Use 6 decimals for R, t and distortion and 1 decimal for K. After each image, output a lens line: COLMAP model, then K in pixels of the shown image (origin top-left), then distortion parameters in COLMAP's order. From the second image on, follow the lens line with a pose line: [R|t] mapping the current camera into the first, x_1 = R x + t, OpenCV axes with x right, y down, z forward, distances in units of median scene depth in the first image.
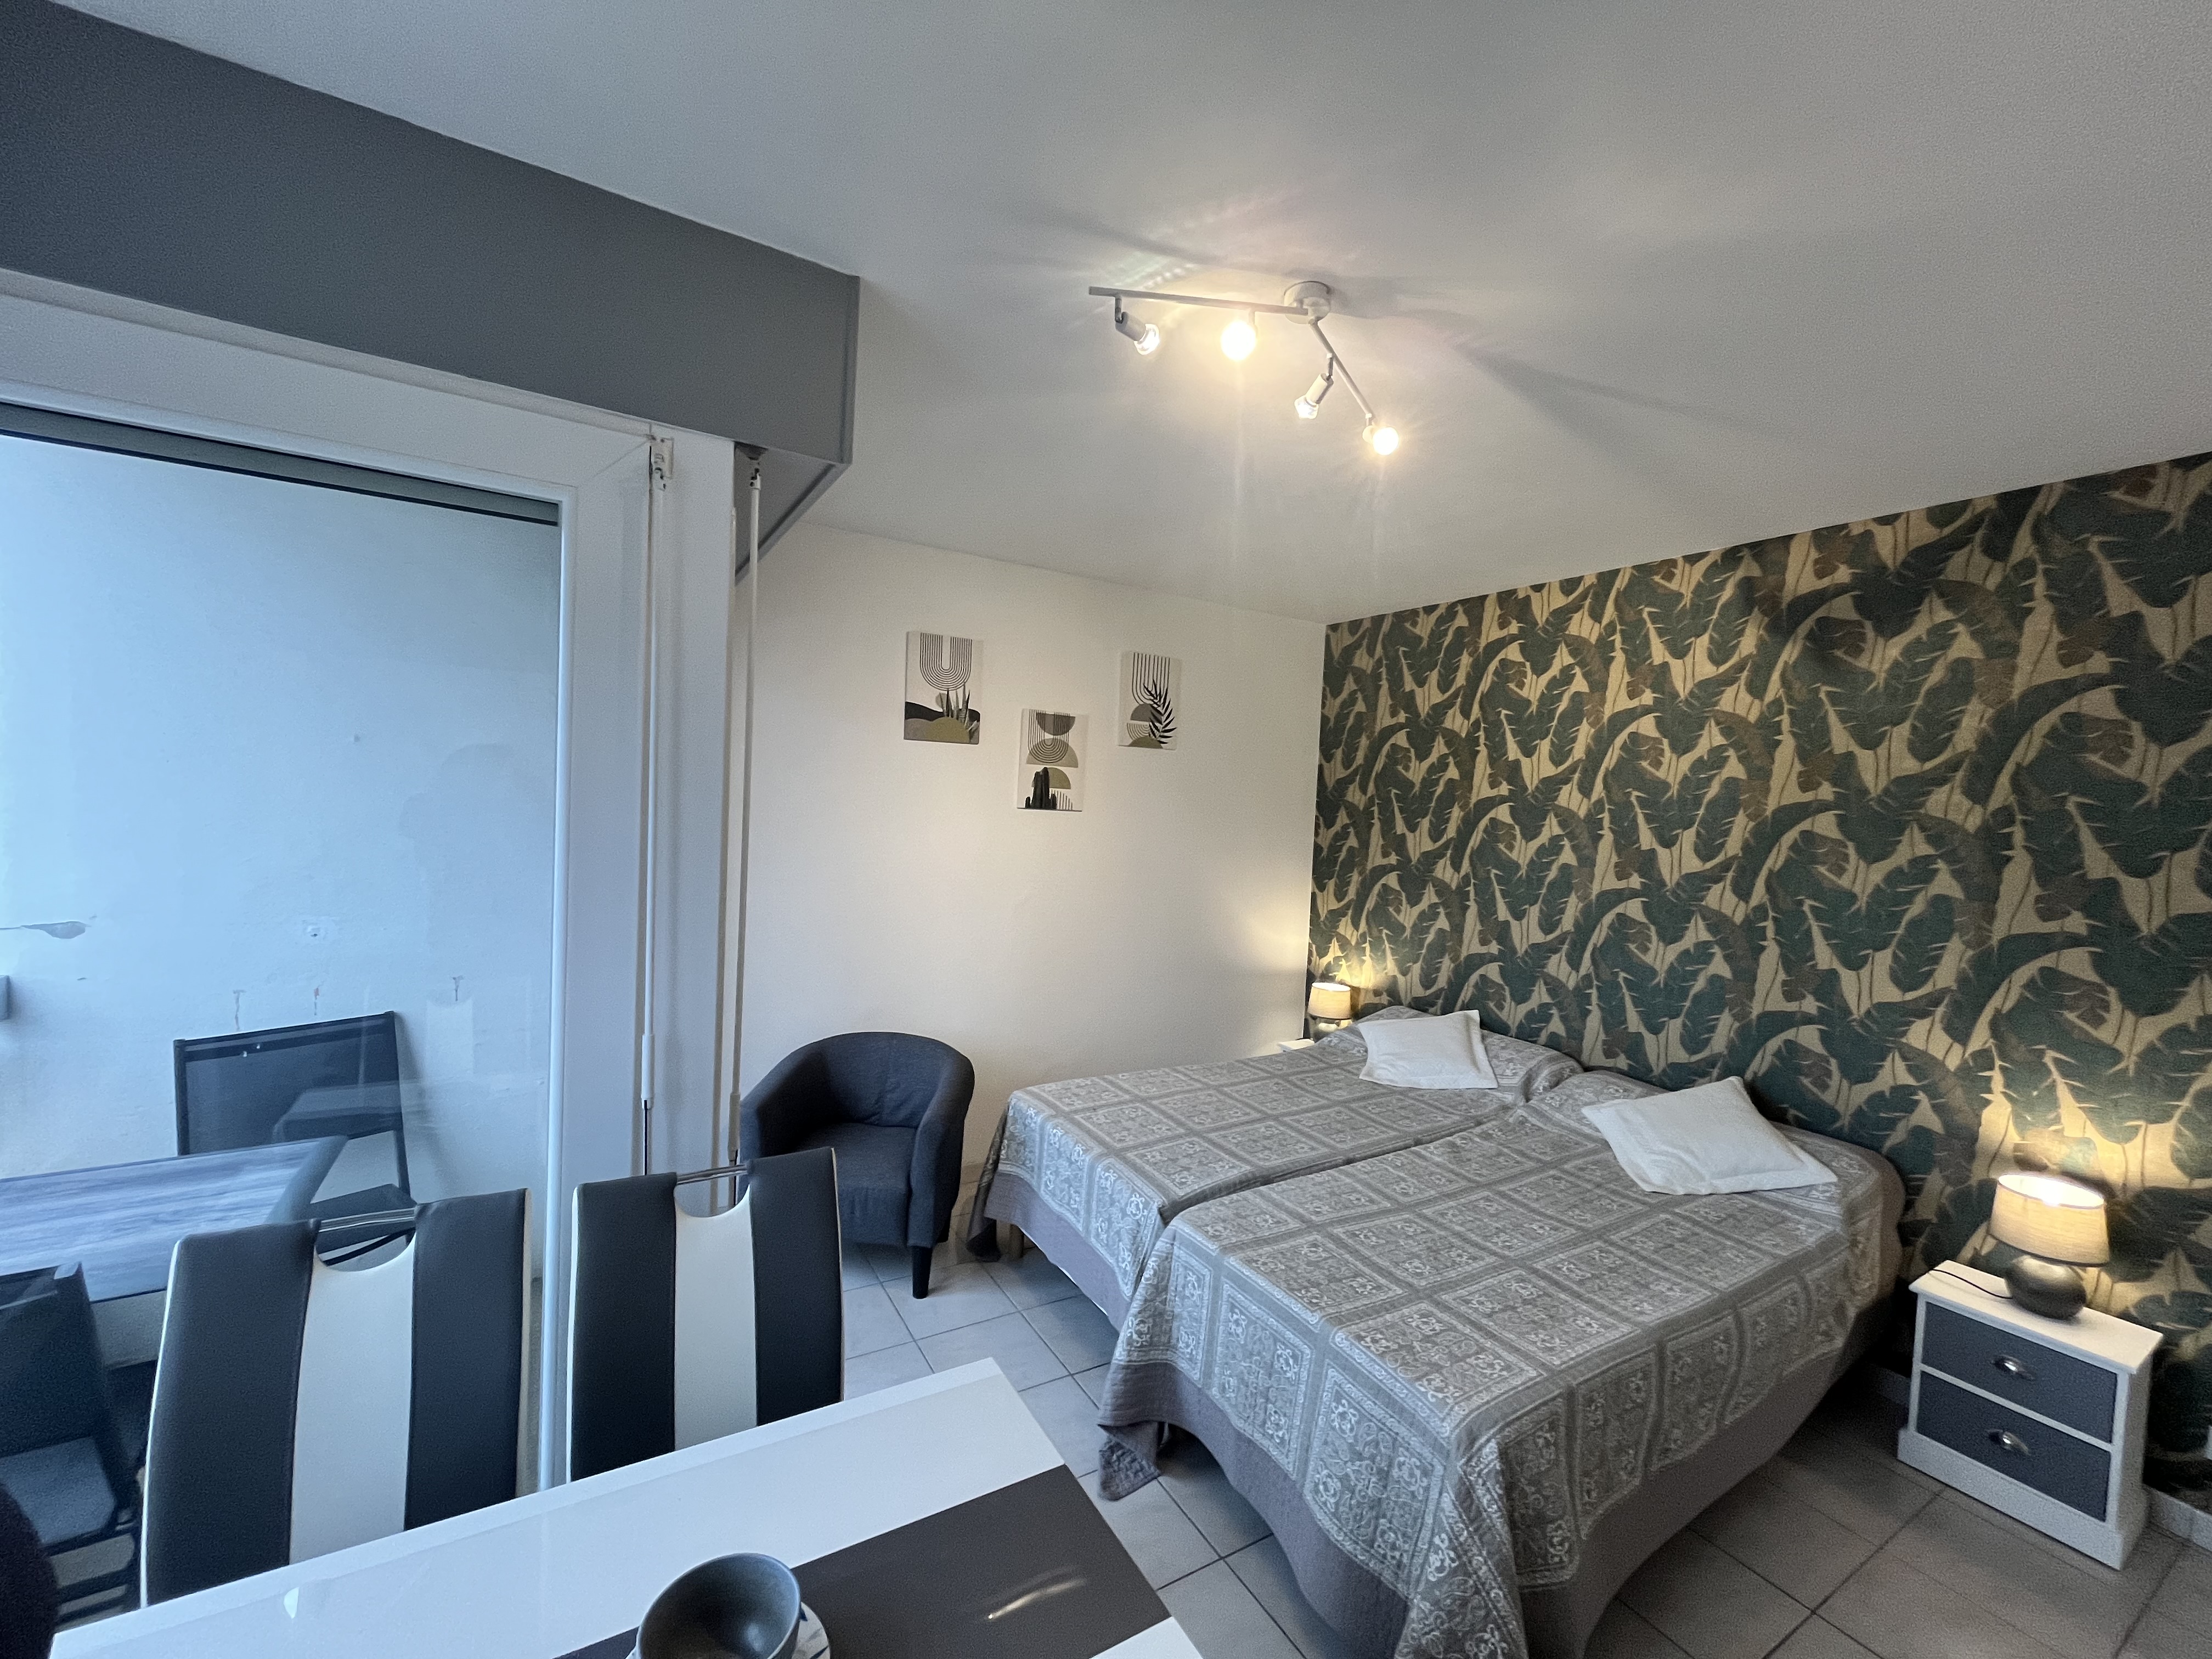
lens RADIAL K [[892.3, 0, 1105.7], [0, 892.3, 838.3], [0, 0, 1]] dist [-0.002704, 0.000558]
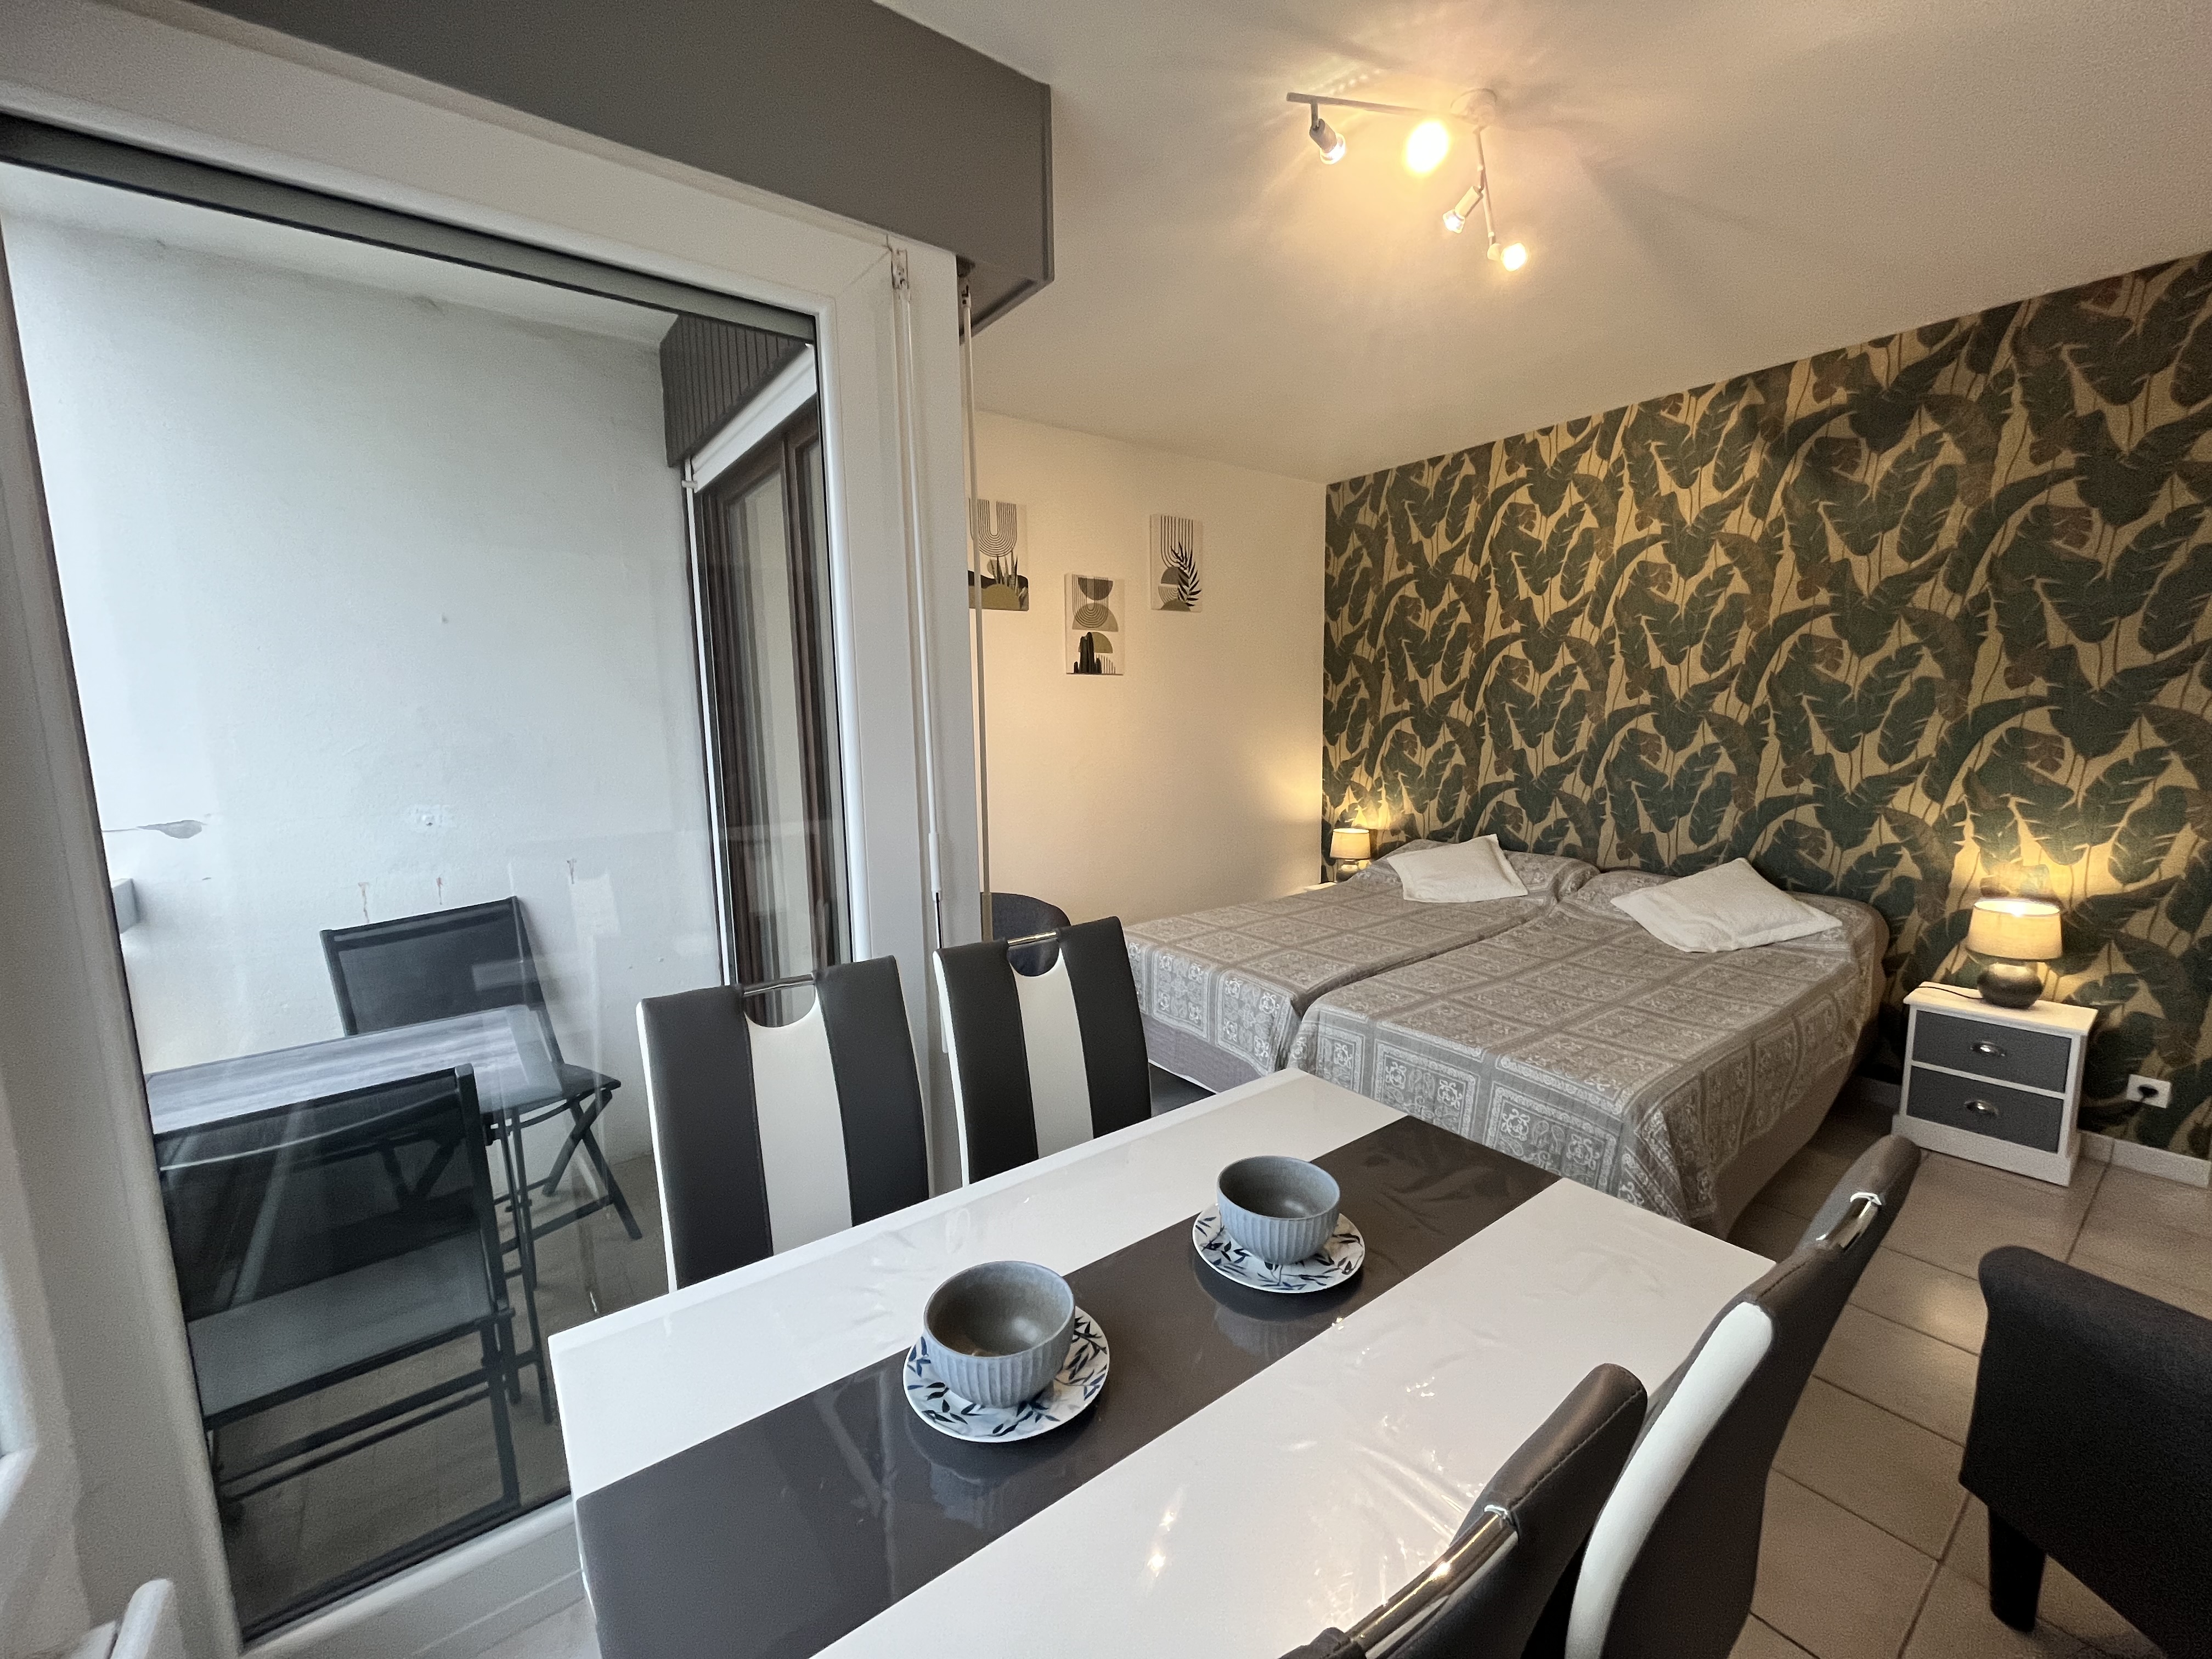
lens RADIAL K [[892.3, 0, 1107.3], [0, 892.3, 839.0], [0, 0, 1]] dist [-0.002704, 0.000558]
pose [[0.992028, -0.080318, 0.097108, -0.238907], [0.070356, 0.992295, 0.101988, 0.076518], [-0.104551, -0.094343, 0.990035, -0.056596]]
